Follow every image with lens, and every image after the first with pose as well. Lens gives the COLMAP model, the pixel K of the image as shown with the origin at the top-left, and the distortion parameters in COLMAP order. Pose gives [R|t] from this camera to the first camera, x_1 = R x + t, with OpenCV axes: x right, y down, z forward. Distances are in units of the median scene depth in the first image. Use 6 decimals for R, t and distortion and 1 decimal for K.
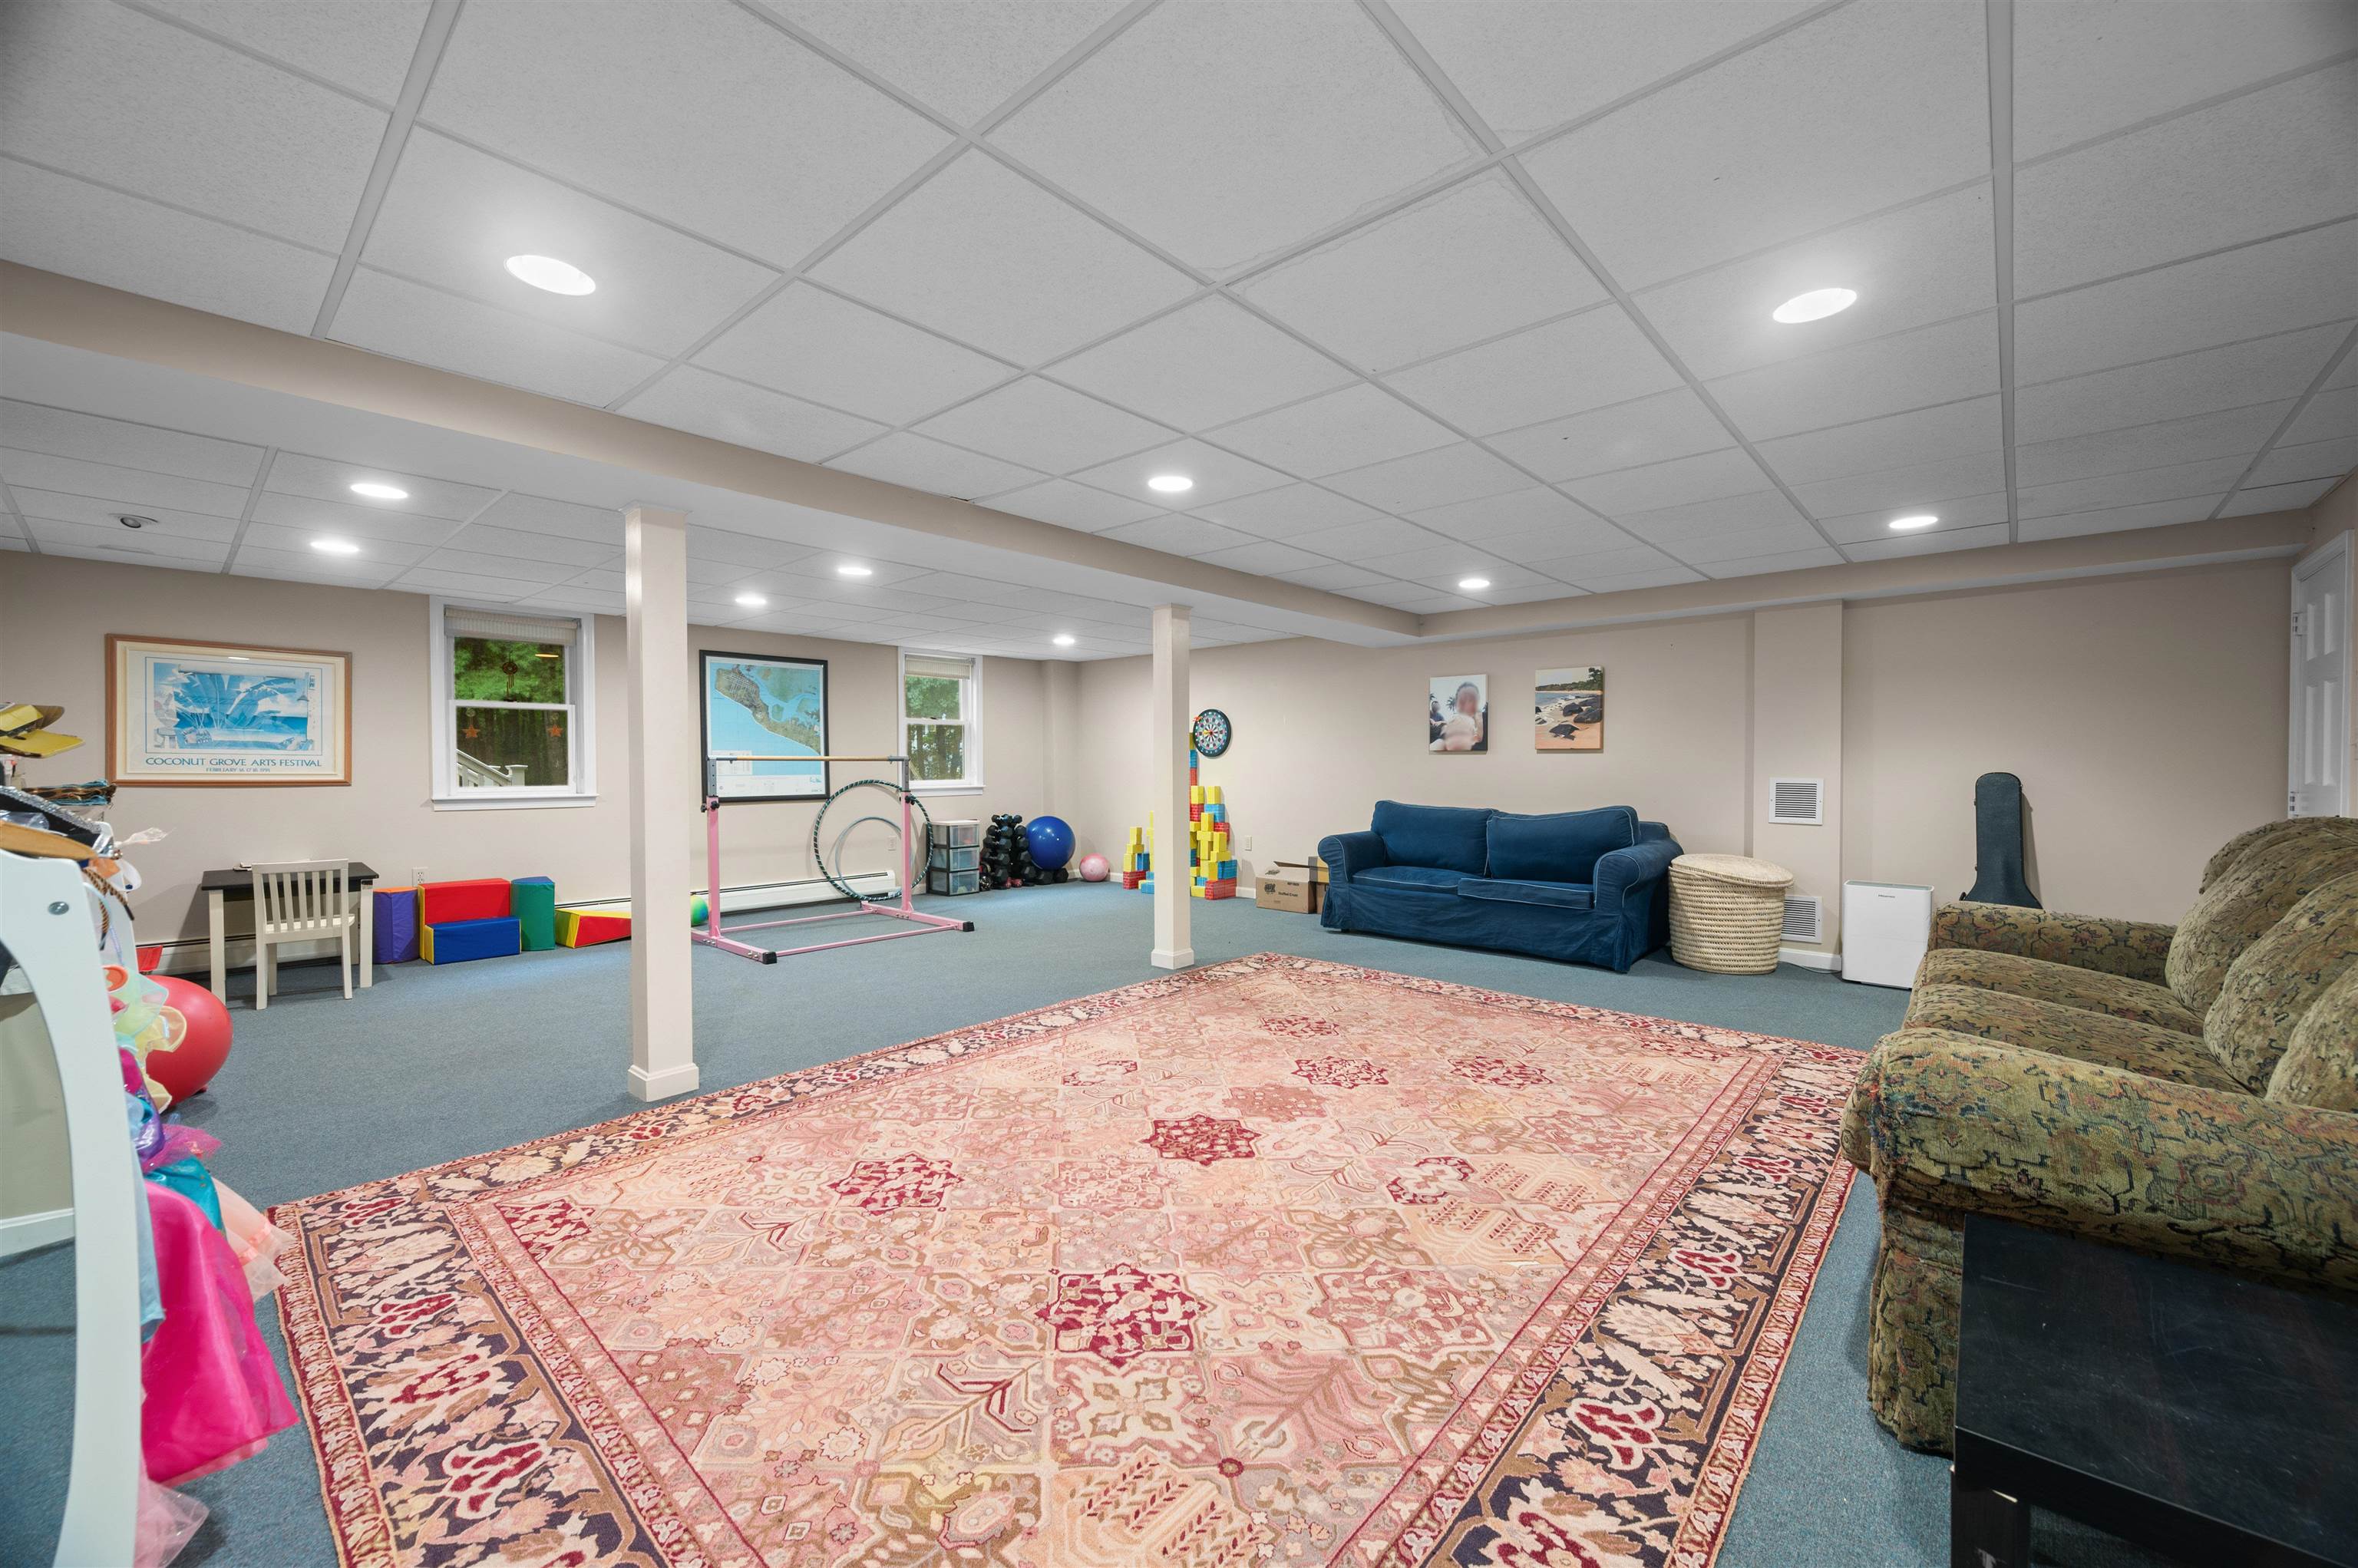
lens RADIAL K [[948.7, 0, 1193.6], [0, 948.7, 776.7], [0, 0, 1]] dist [-0.000122, -0.000202]
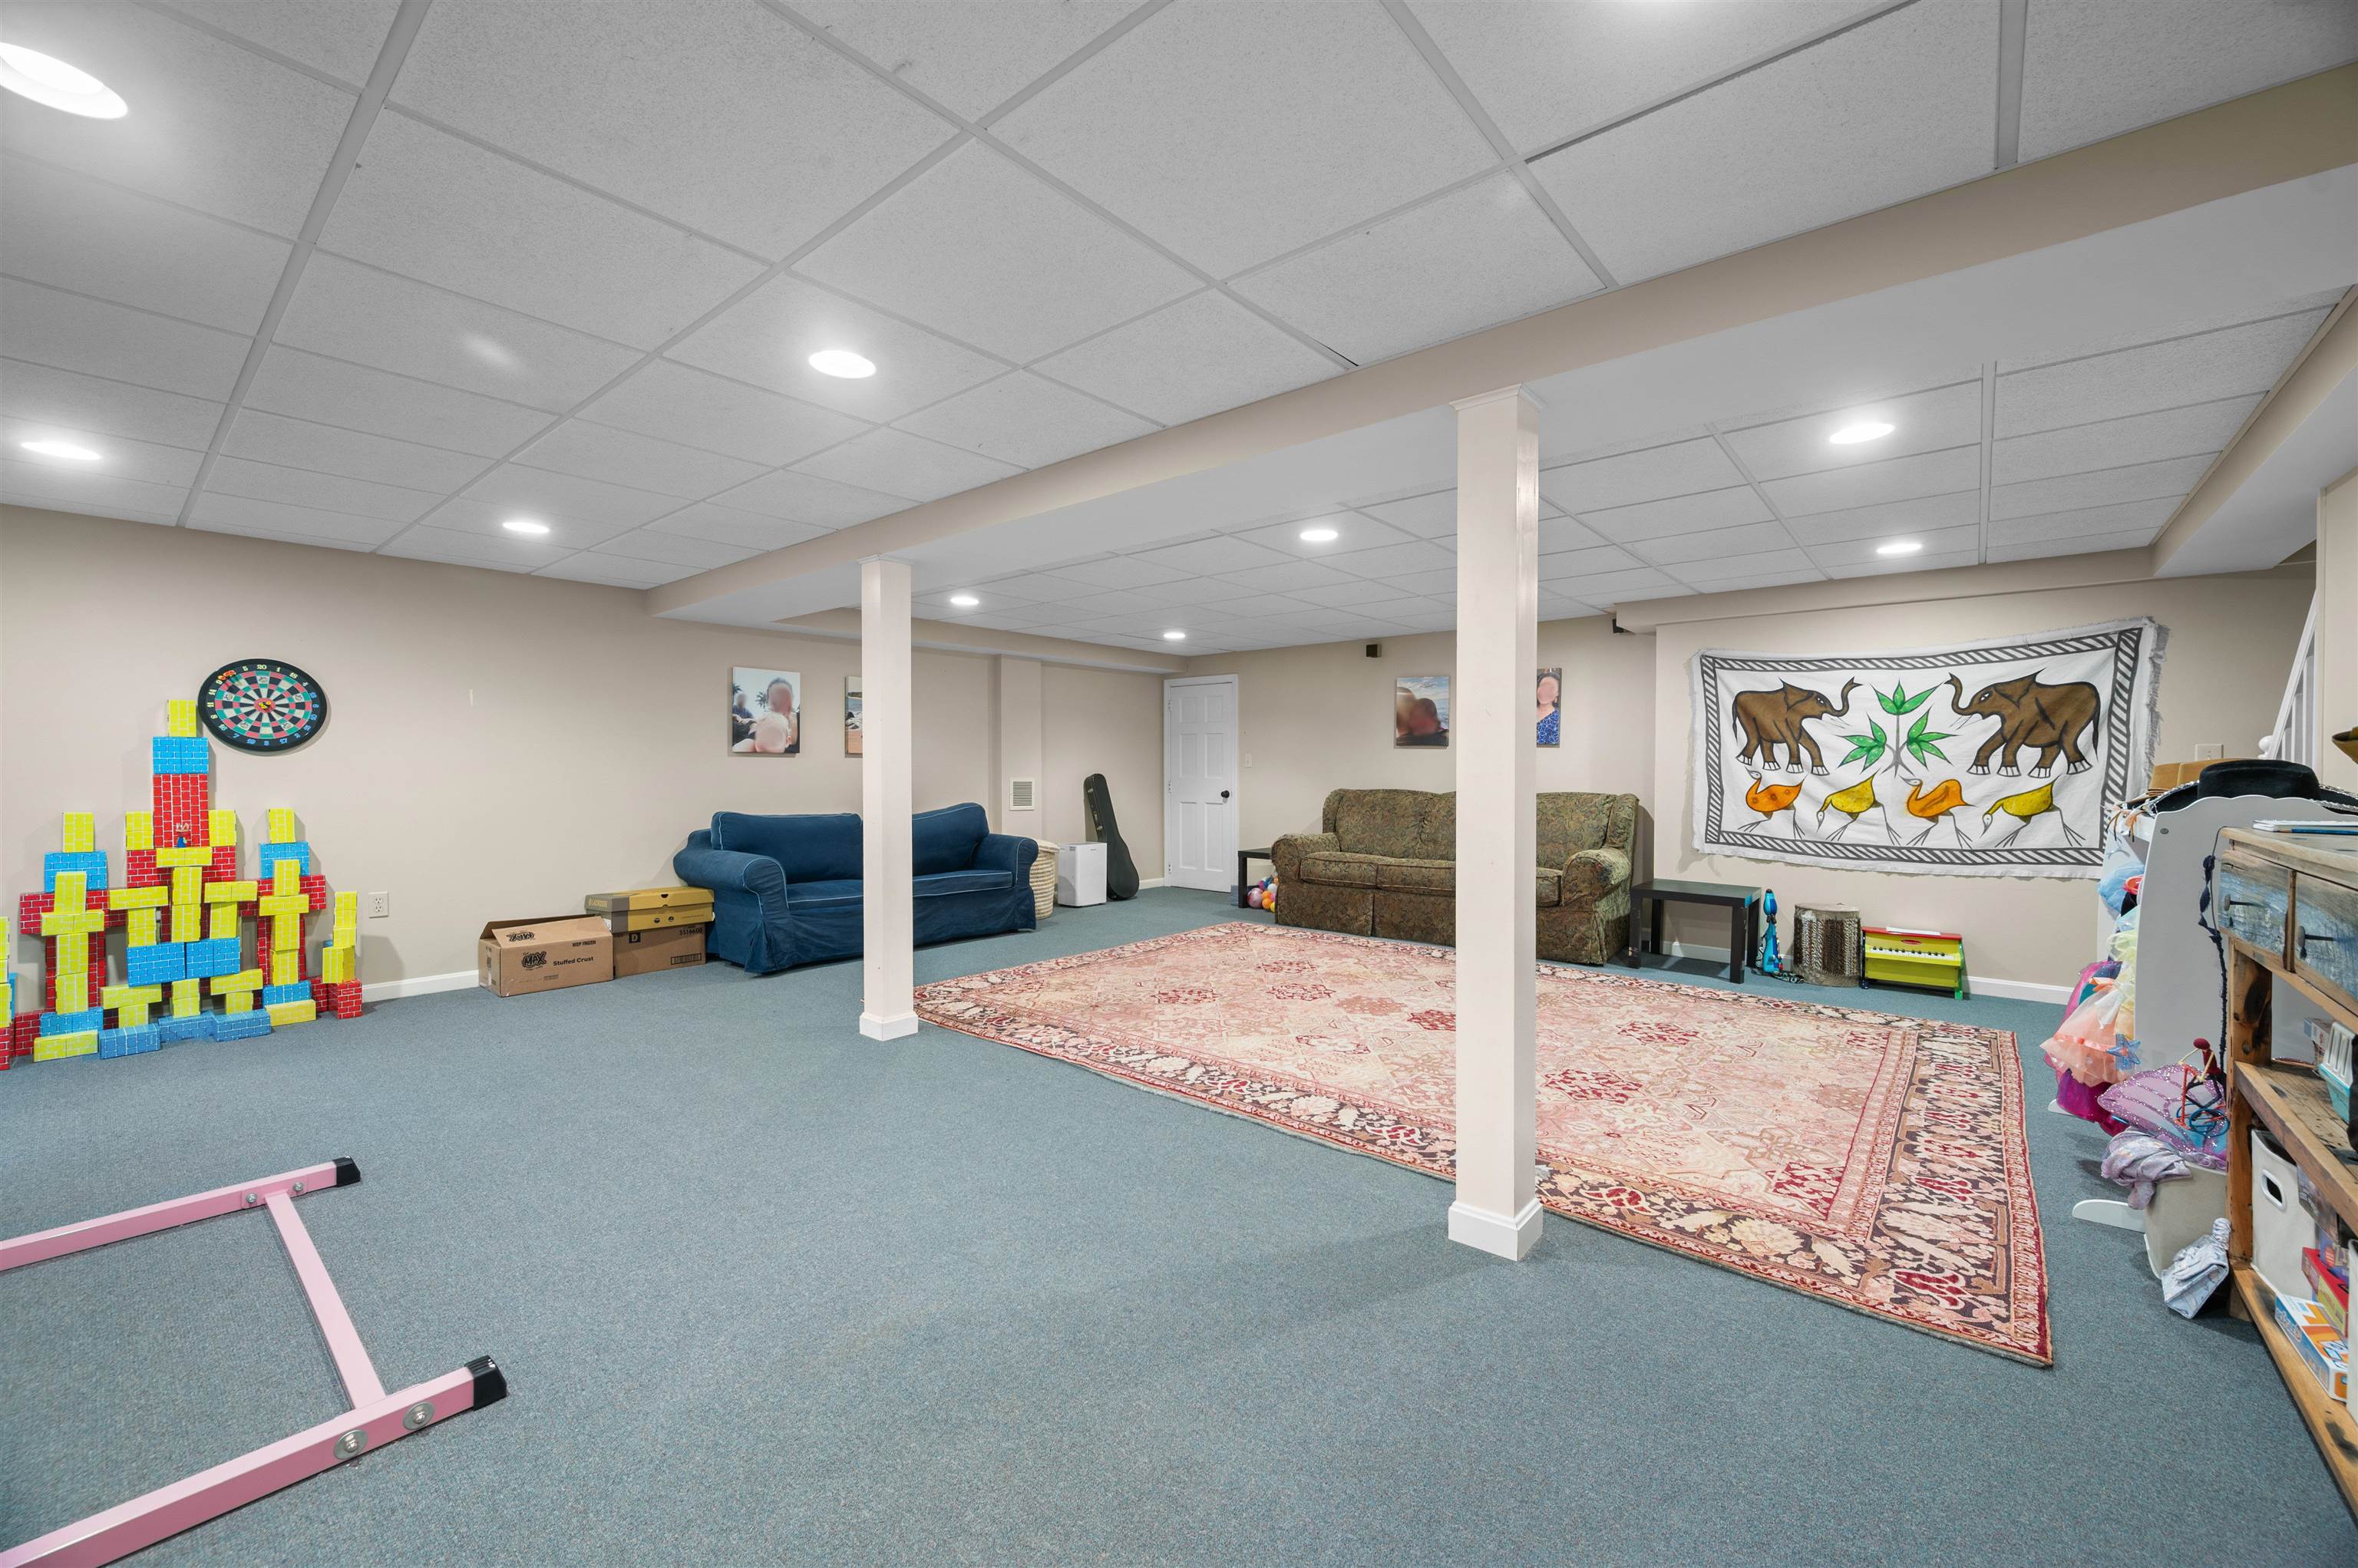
lens RADIAL K [[948.7, 0, 1191.6], [0, 948.7, 776.2], [0, 0, 1]] dist [-0.000122, -0.000202]
pose [[-0.047919, -0.007074, 0.998826, -1.700366], [0.011907, 0.999900, 0.007653, -0.019870], [-0.998780, 0.012260, -0.047830, 1.716521]]
